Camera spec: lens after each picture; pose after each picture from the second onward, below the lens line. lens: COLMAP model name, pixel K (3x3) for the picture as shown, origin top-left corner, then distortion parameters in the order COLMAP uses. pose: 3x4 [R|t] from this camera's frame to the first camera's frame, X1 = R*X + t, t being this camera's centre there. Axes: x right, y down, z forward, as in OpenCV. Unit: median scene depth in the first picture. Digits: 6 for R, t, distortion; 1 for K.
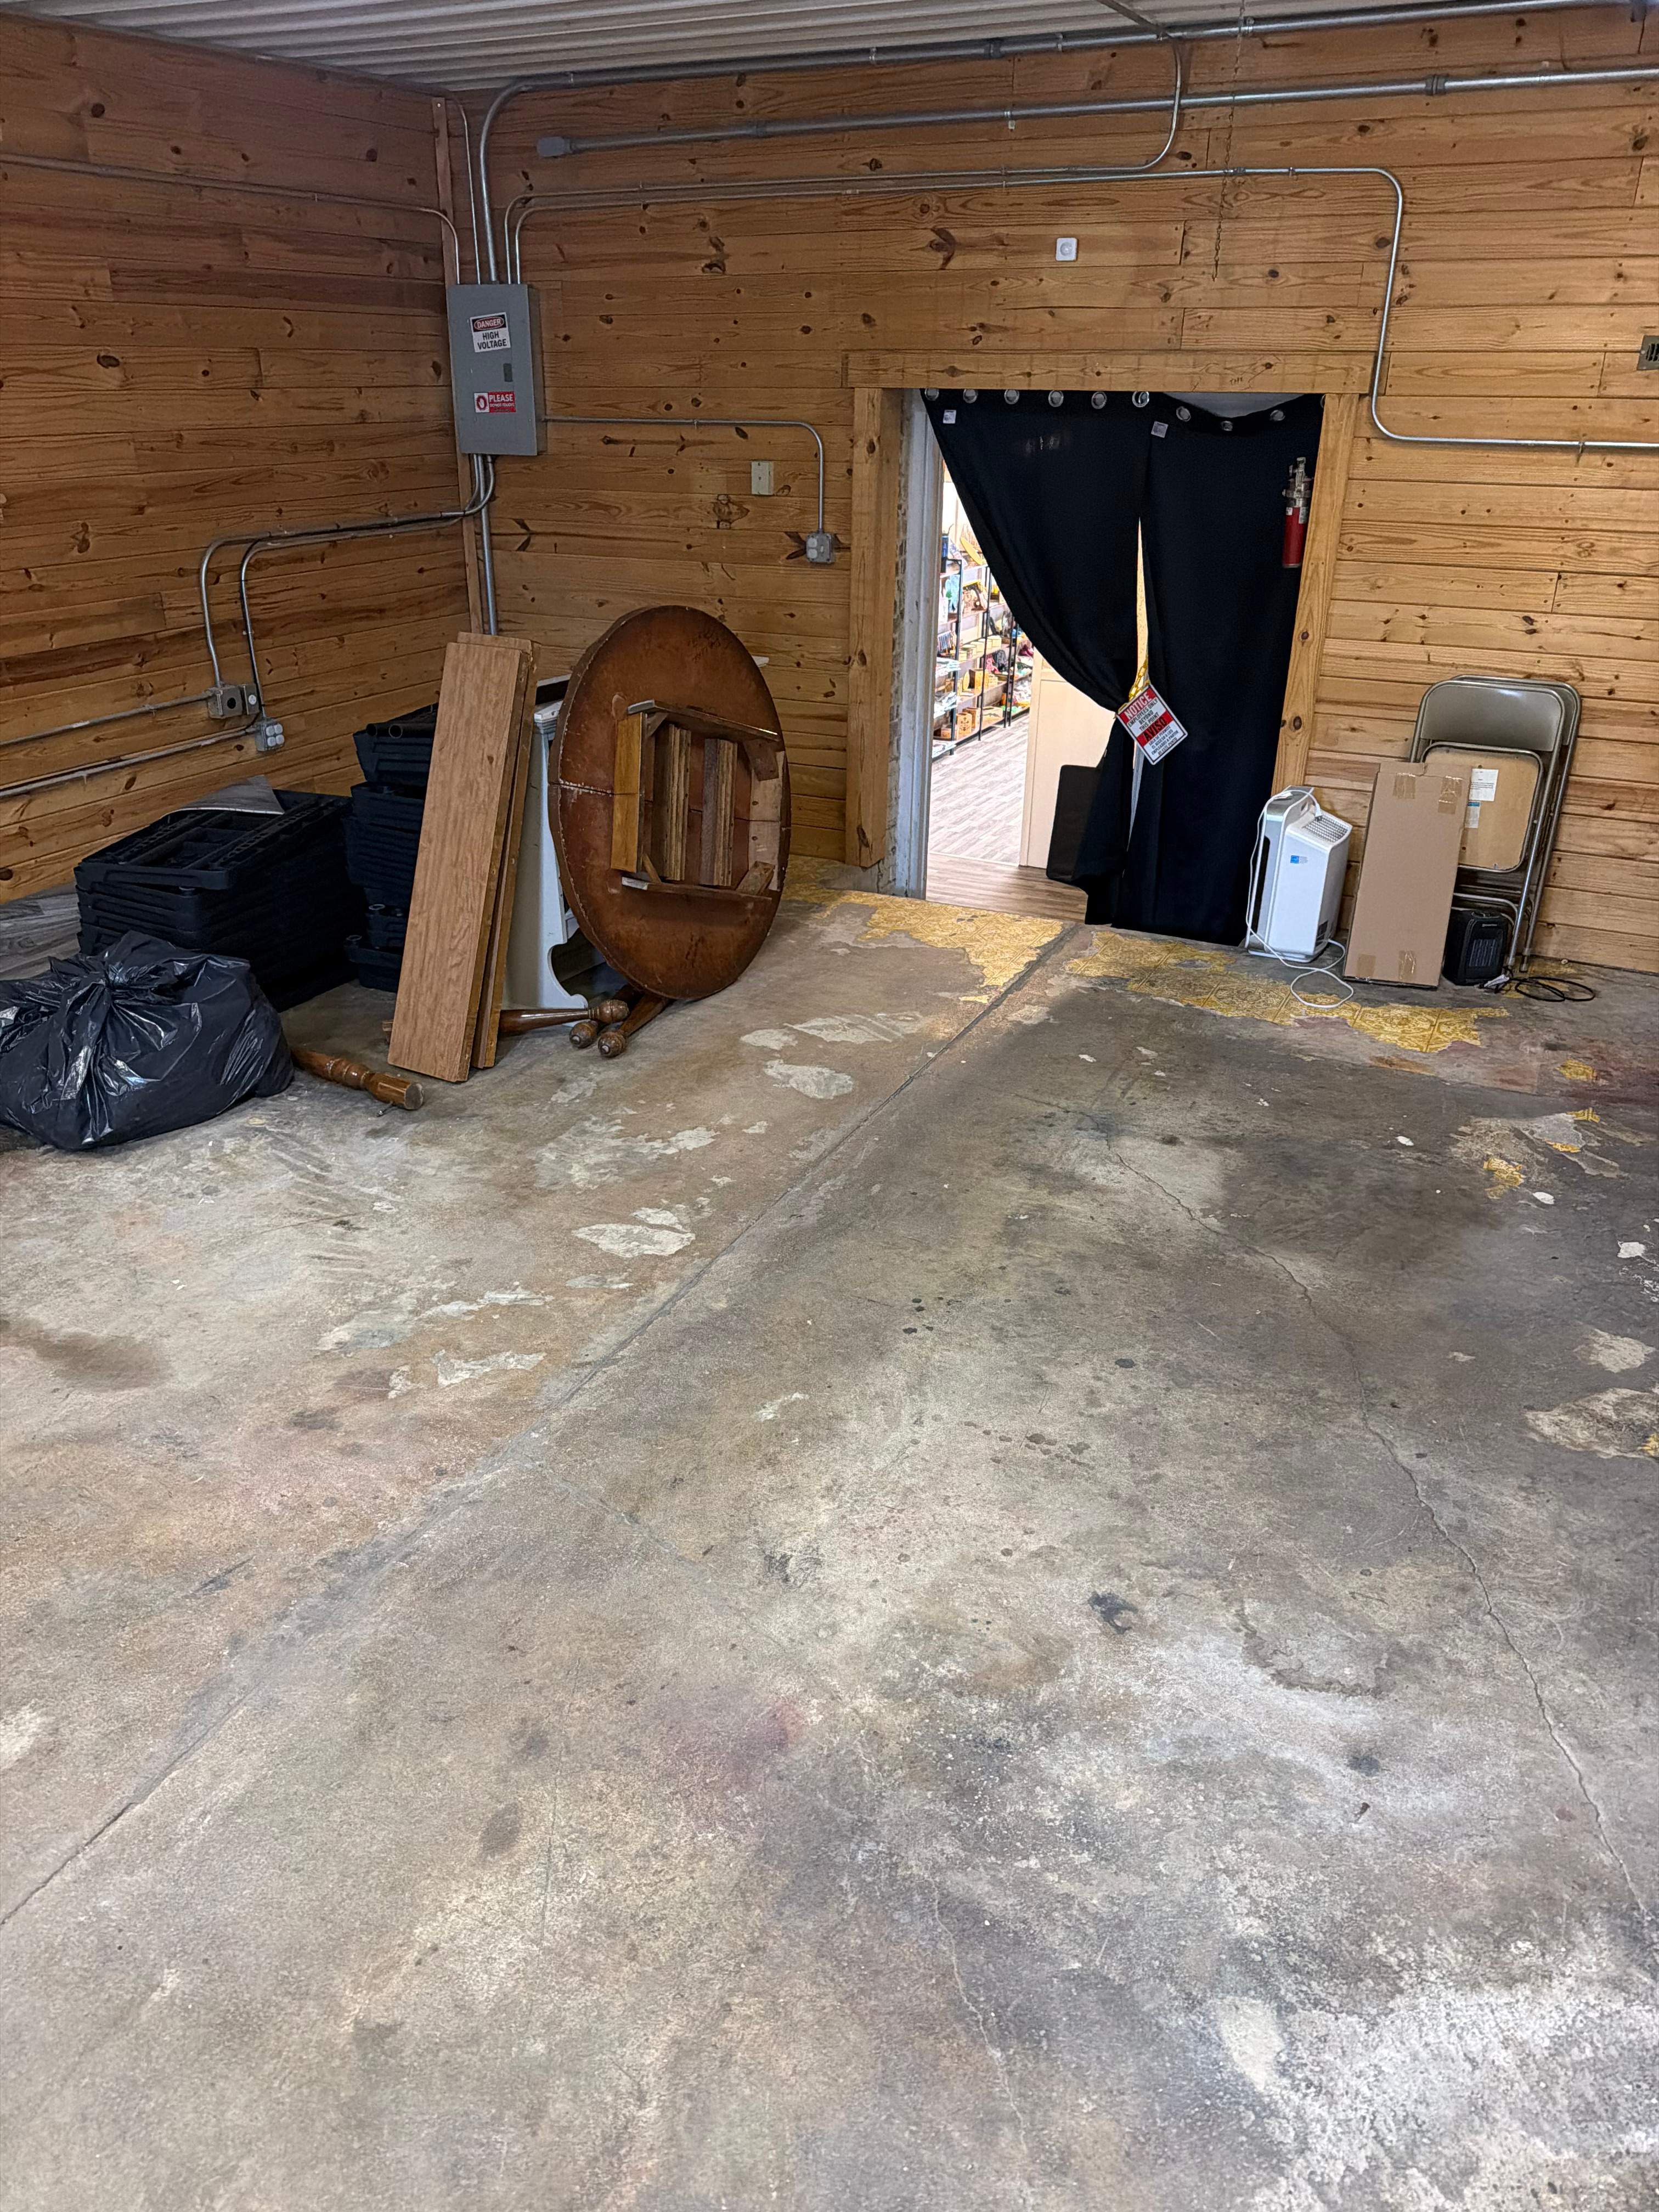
lens RADIAL K [[1536.0, 0, 827.4], [0, 1536.0, 1121.9], [0, 0, 1]] dist [0.139226, -0.264218]
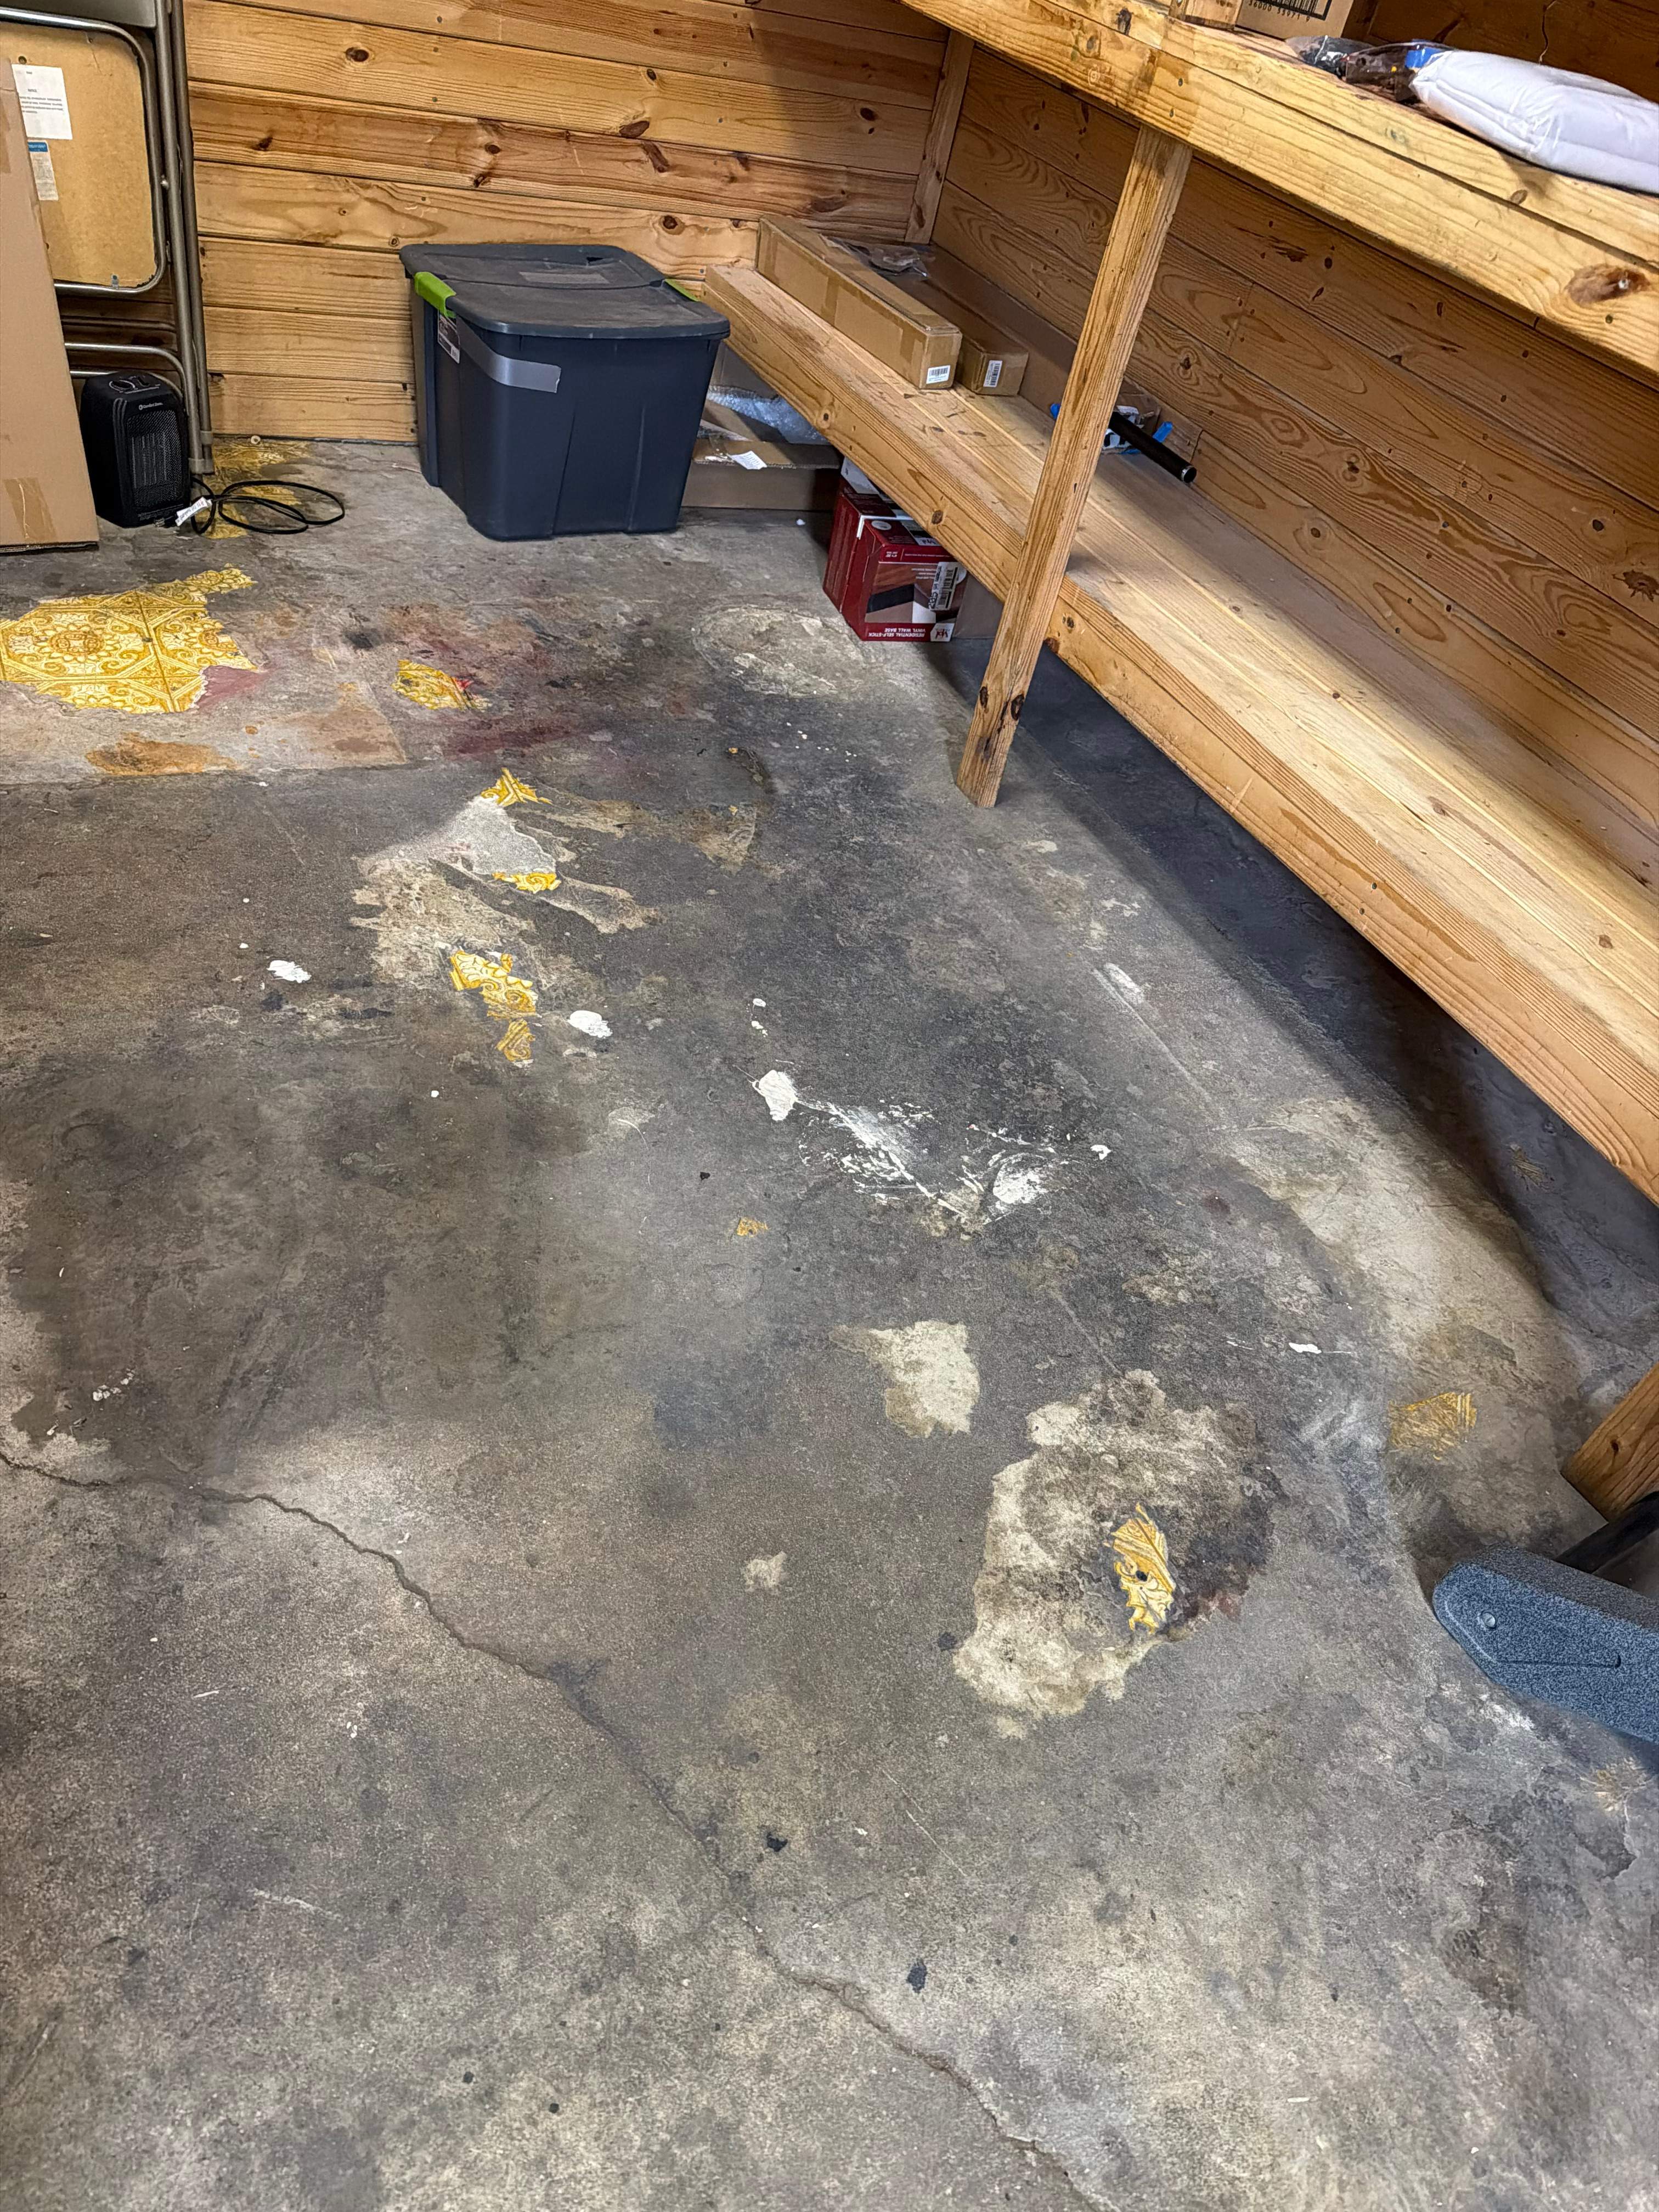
lens RADIAL K [[1543.3, 0, 839.0], [0, 1543.3, 1092.0], [0, 0, 1]] dist [0.071459, -0.099660]
pose [[0.598376, -0.435087, 0.672789, 0.137255], [0.148642, 0.885417, 0.440389, -0.157902], [-0.787306, -0.163513, 0.594485, 0.611356]]
